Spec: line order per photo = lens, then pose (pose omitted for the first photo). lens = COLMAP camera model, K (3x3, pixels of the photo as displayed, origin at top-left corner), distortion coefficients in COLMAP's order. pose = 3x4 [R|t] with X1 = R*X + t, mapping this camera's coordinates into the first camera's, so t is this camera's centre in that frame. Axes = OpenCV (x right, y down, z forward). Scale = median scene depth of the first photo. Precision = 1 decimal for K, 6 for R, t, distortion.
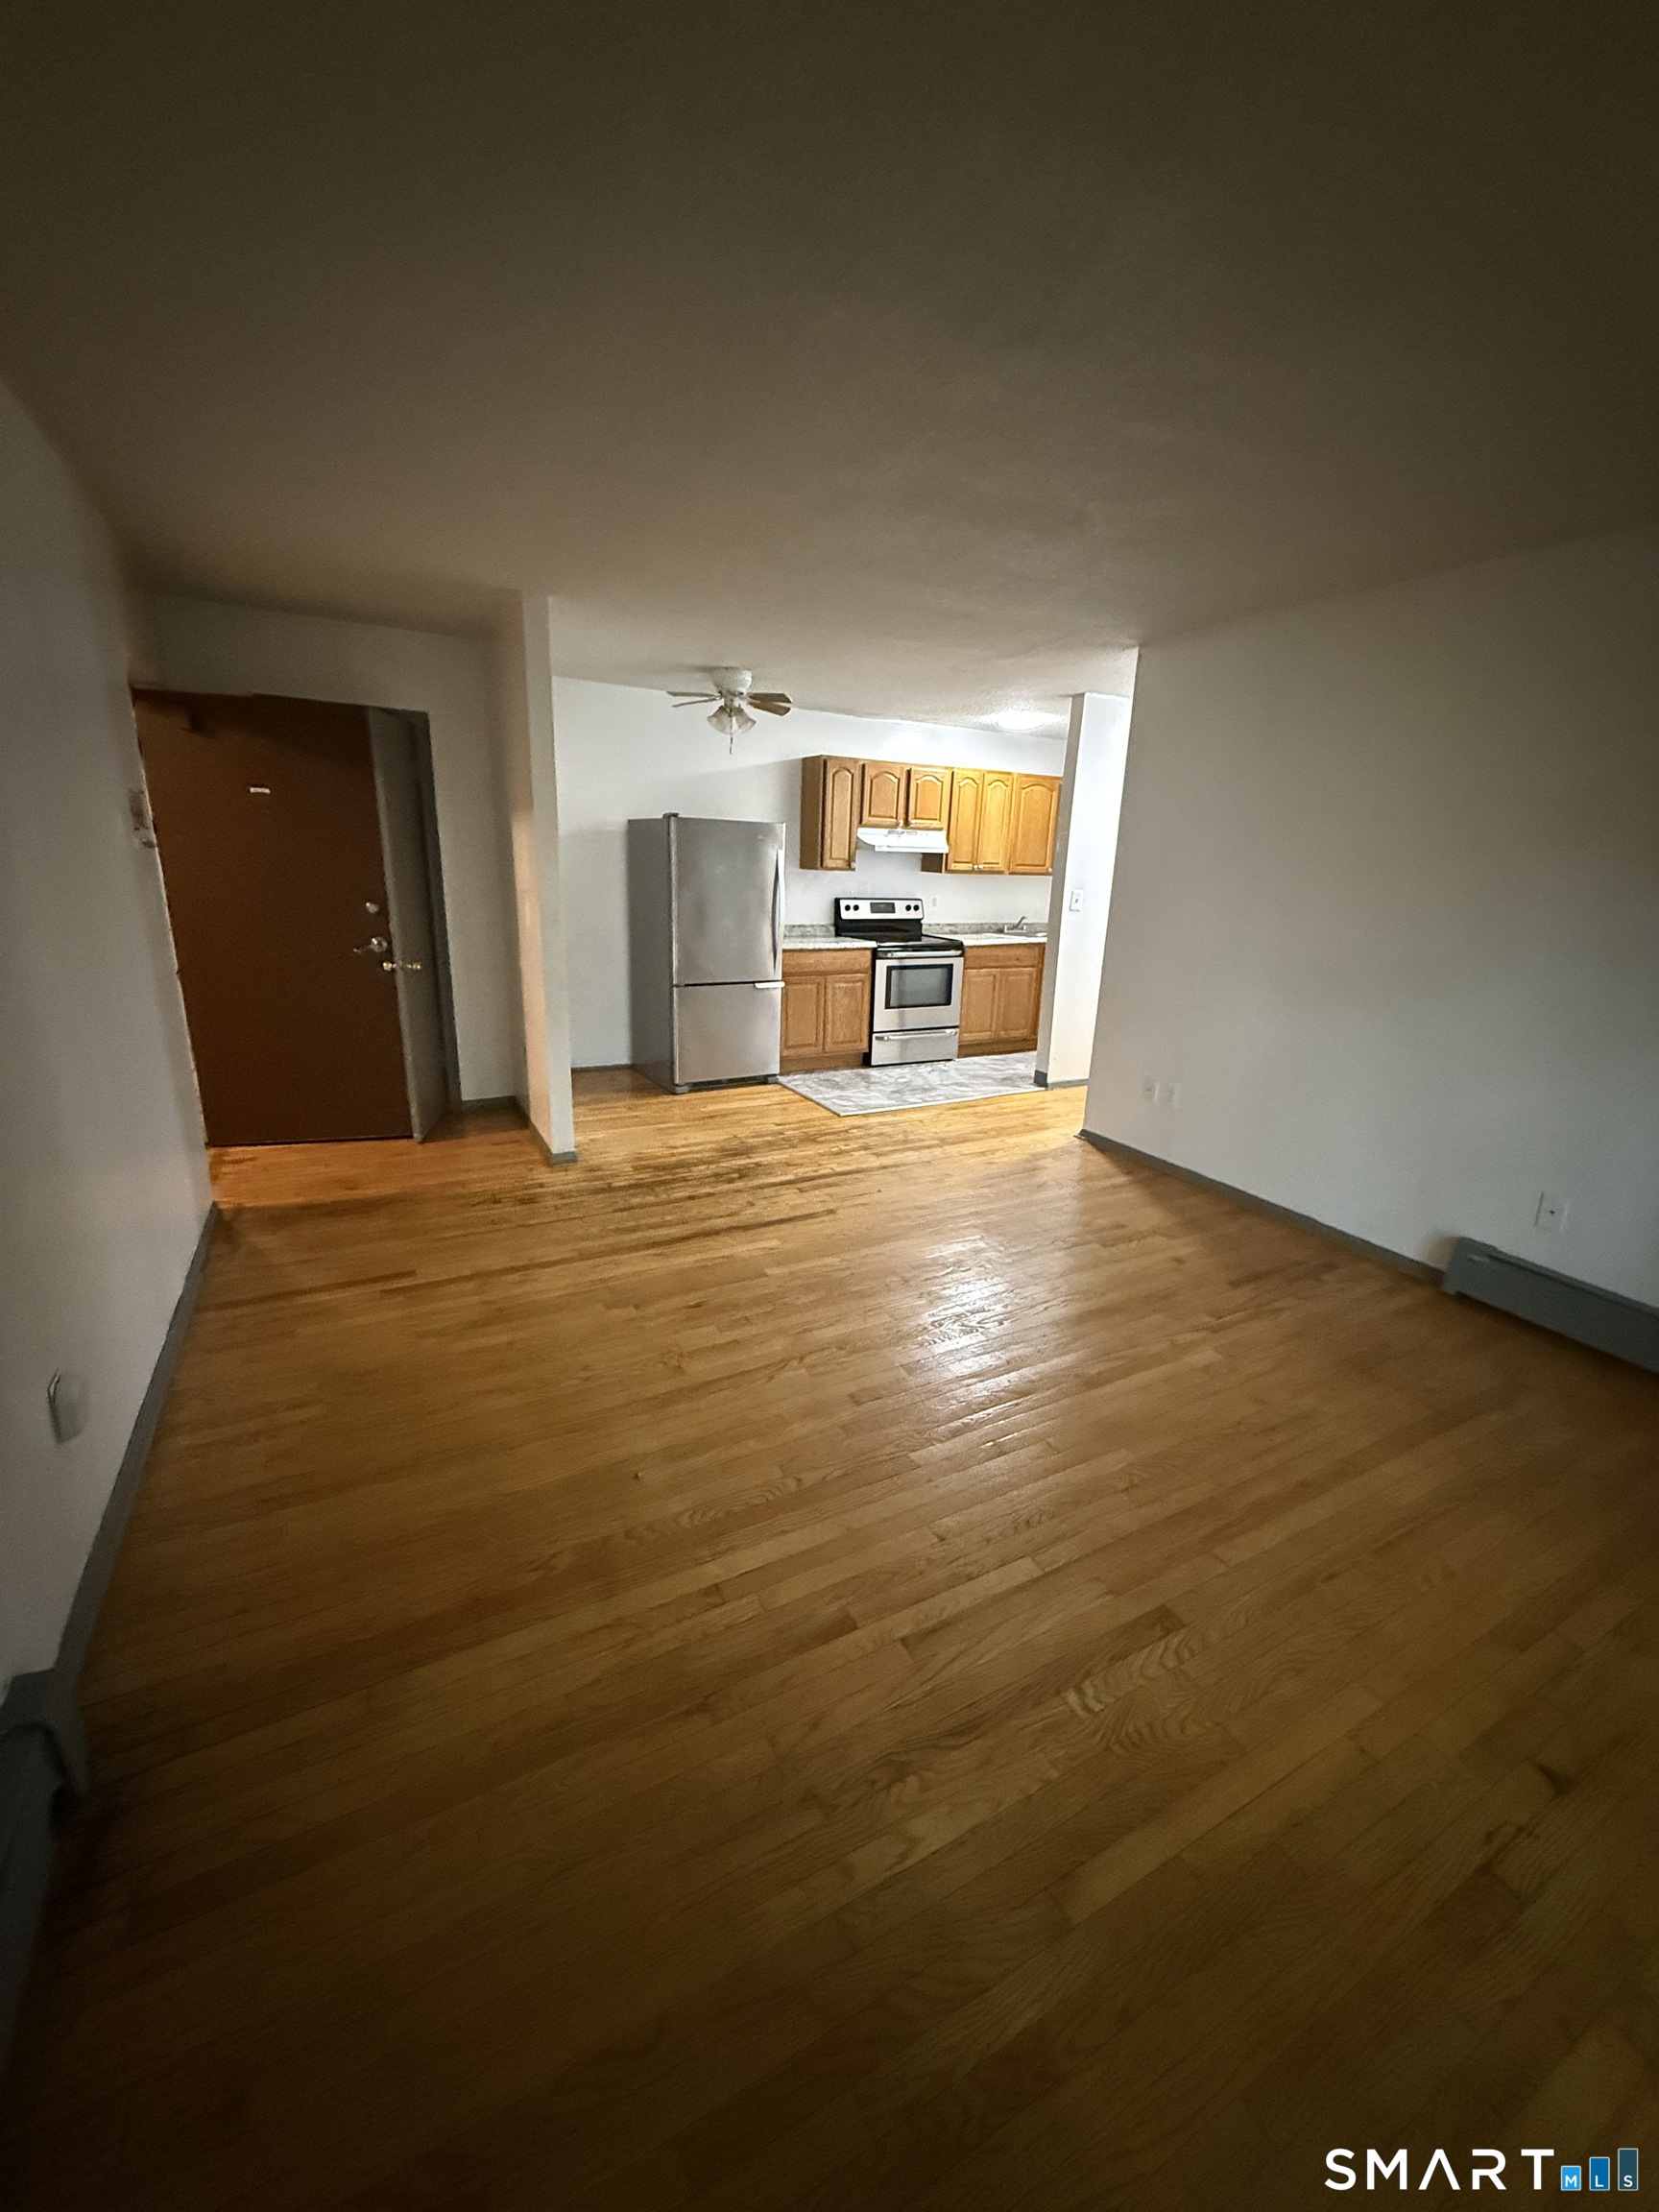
lens RADIAL K [[883.0, 0, 825.1], [0, 883.0, 1107.2], [0, 0, 1]] dist [-0.000019, -0.000042]
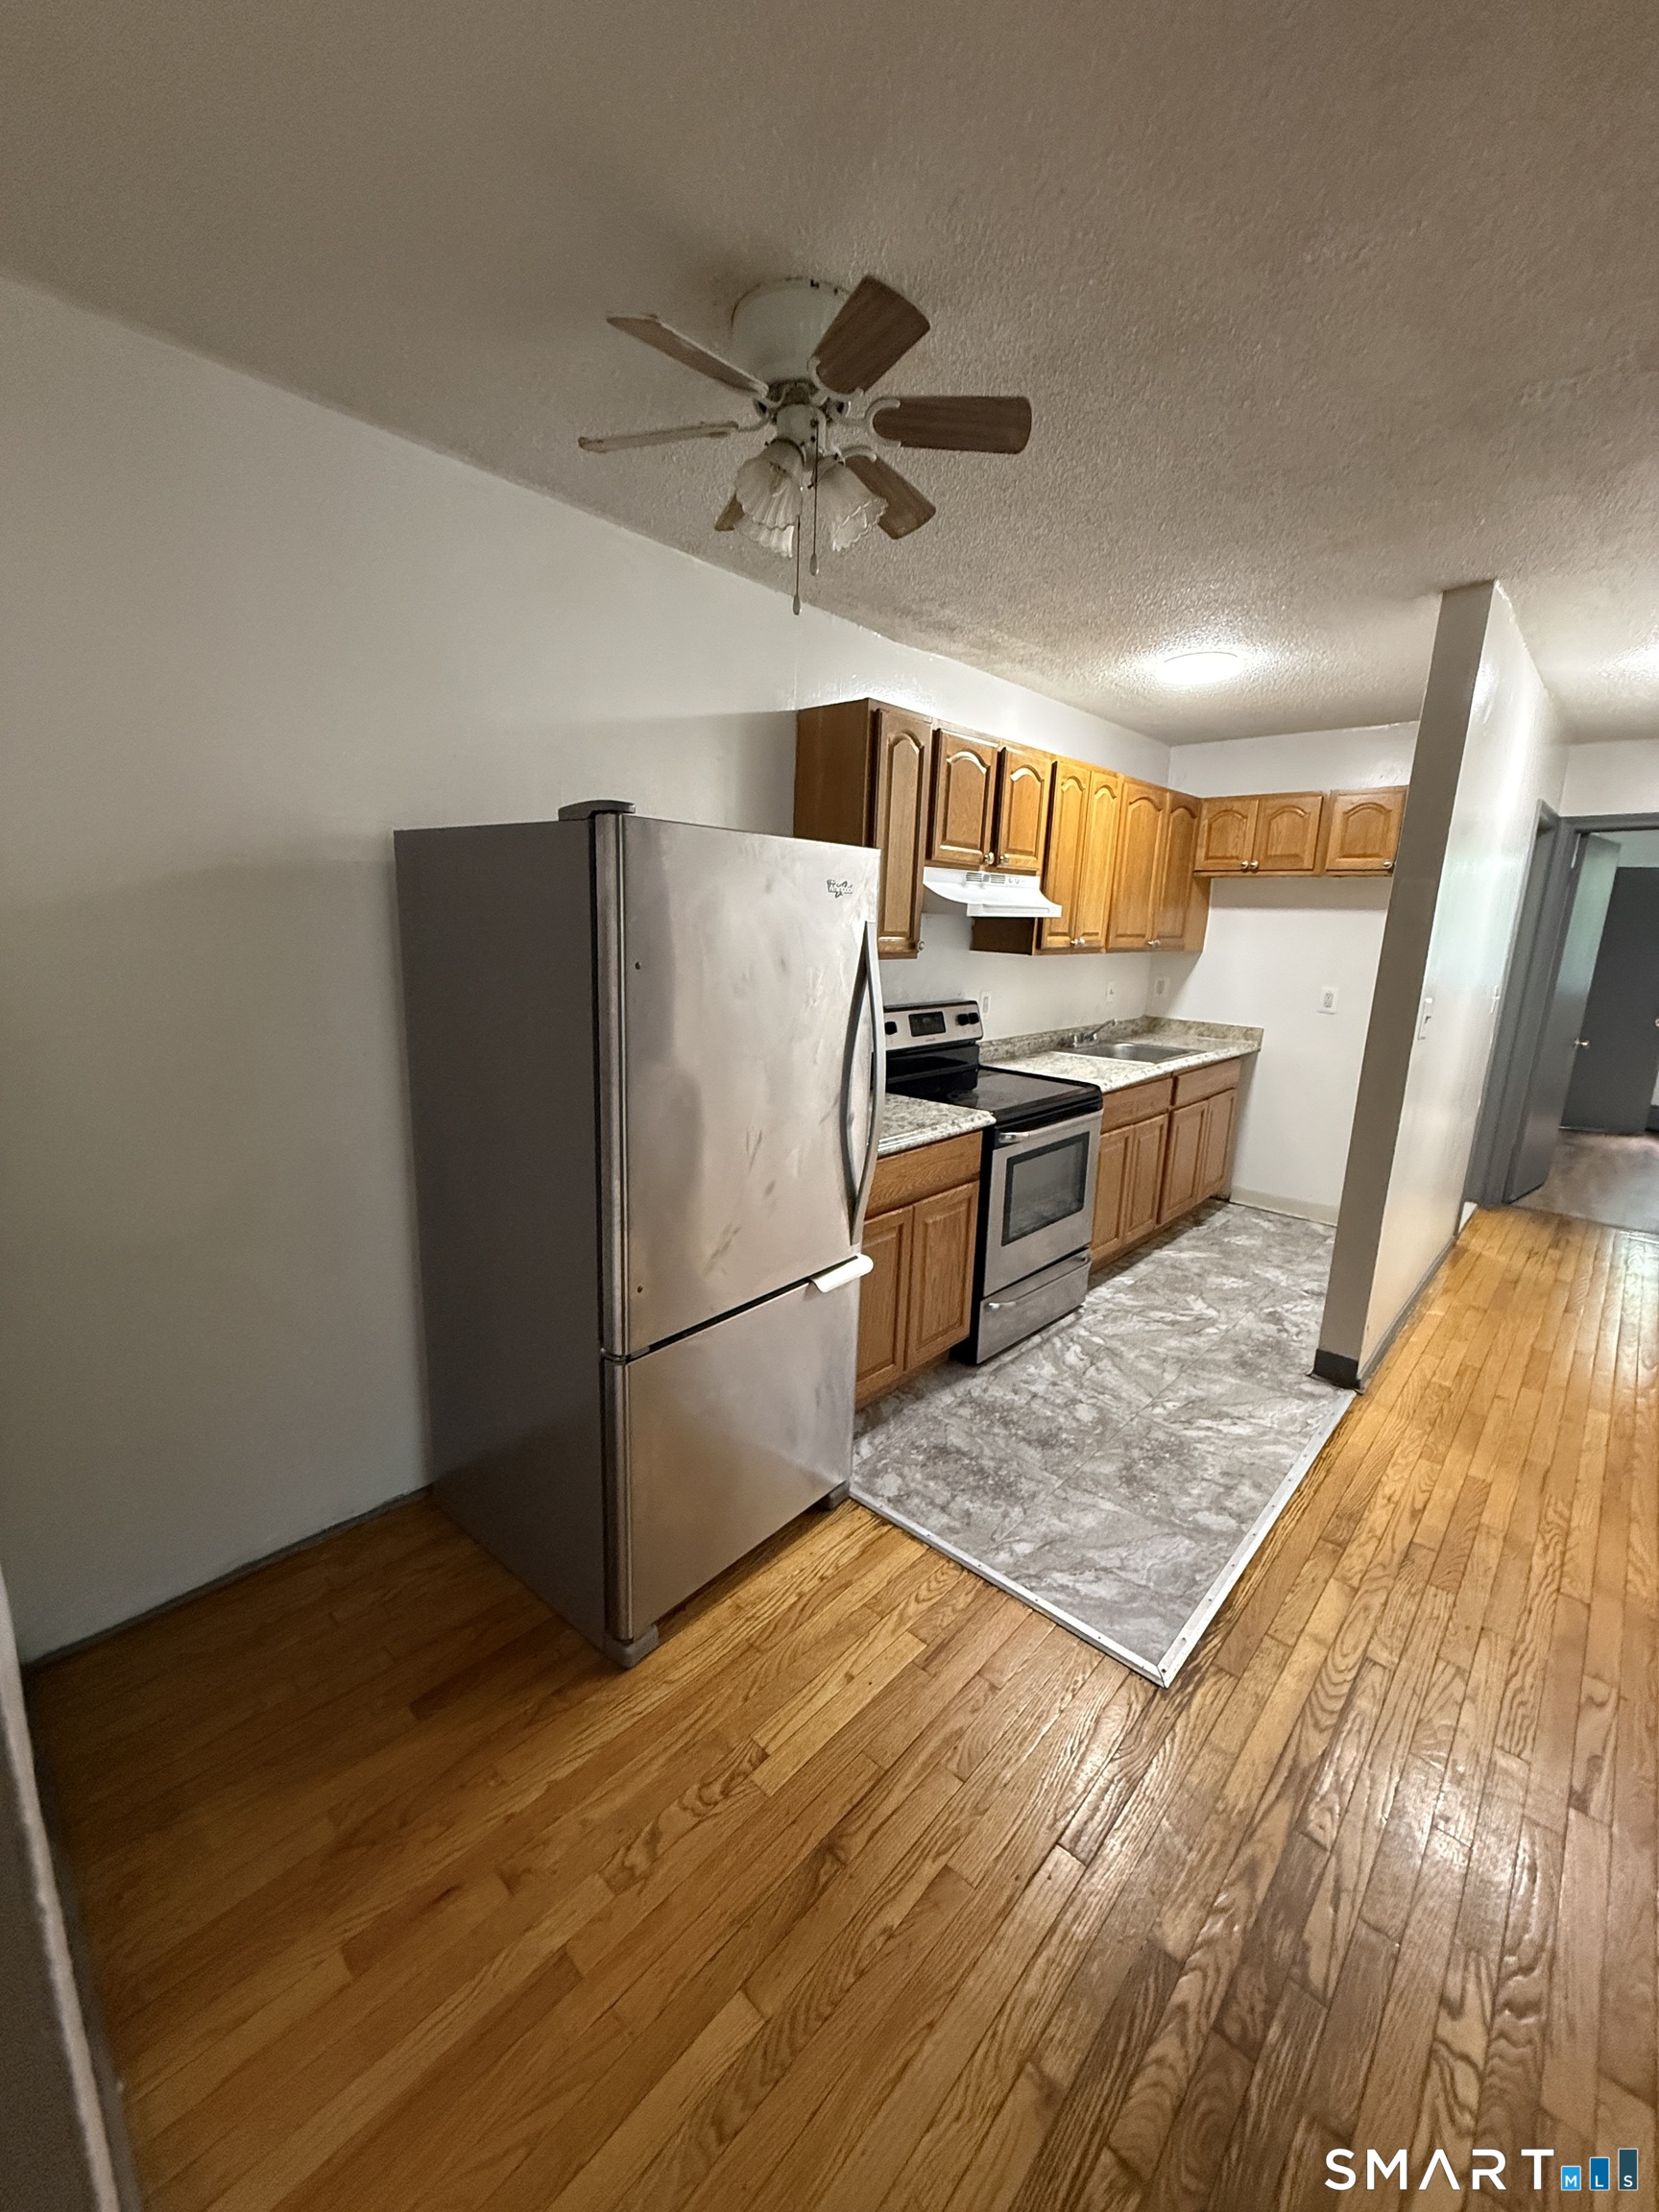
lens RADIAL K [[883.0, 0, 825.1], [0, 883.0, 1107.2], [0, 0, 1]] dist [-0.000019, -0.000042]
pose [[0.945561, -0.073354, 0.317071, -0.167469], [0.088815, 0.995448, -0.034568, -0.179869], [-0.313092, 0.060846, 0.947772, 0.586120]]
